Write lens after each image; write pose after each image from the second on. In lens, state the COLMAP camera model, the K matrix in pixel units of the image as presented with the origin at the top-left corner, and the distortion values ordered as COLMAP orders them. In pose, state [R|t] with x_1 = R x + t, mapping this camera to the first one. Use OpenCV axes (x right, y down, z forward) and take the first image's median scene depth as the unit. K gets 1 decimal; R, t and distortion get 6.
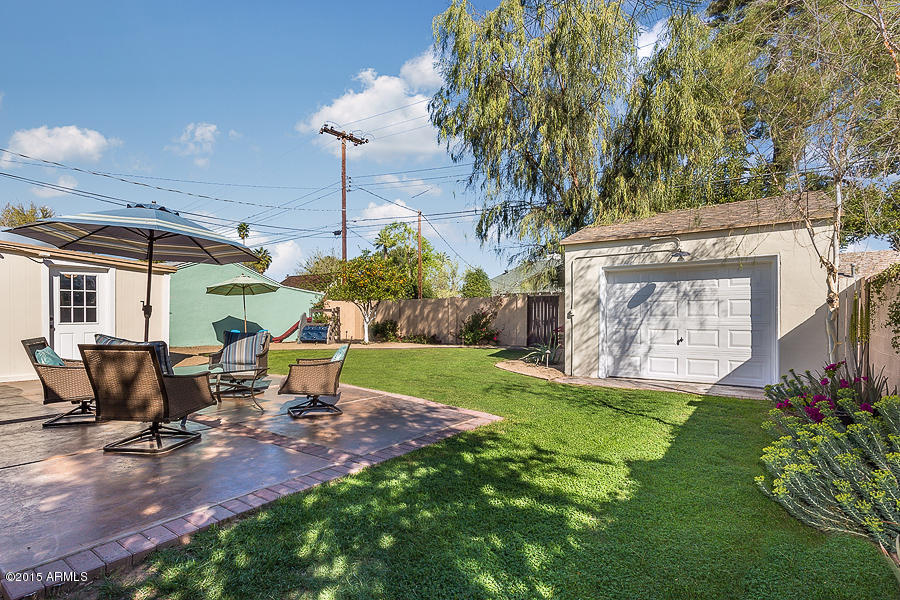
lens RADIAL K [[448.3, 0, 448.5], [0, 448.3, 312.6], [0, 0, 1]] dist [0.019669, 0.003703]
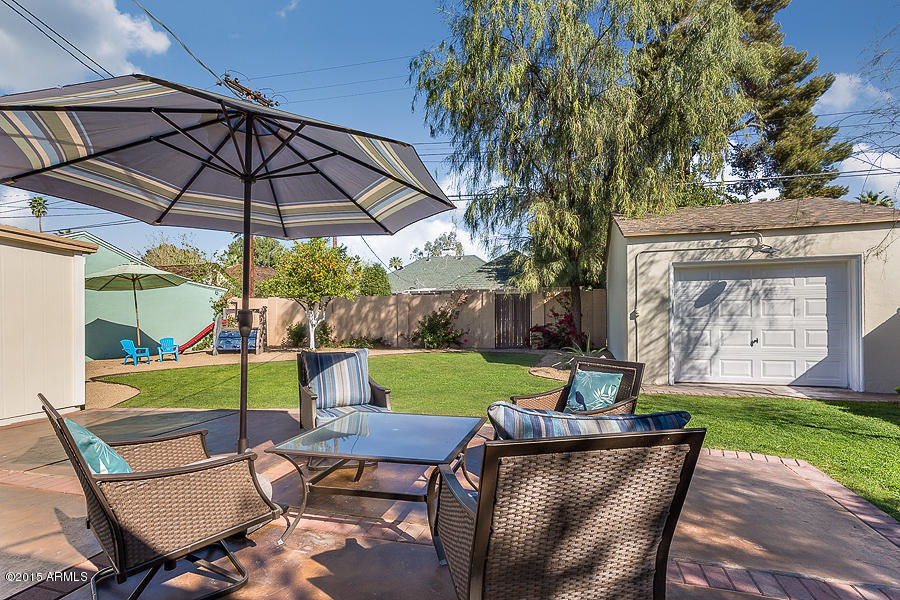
lens RADIAL K [[448.3, 0, 447.3], [0, 448.3, 312.0], [0, 0, 1]] dist [0.019669, 0.003703]
pose [[0.945243, -0.008589, 0.326254, -0.393627], [0.006599, 0.999952, 0.007206, -0.011151], [-0.326300, -0.004659, 0.945255, 0.291633]]
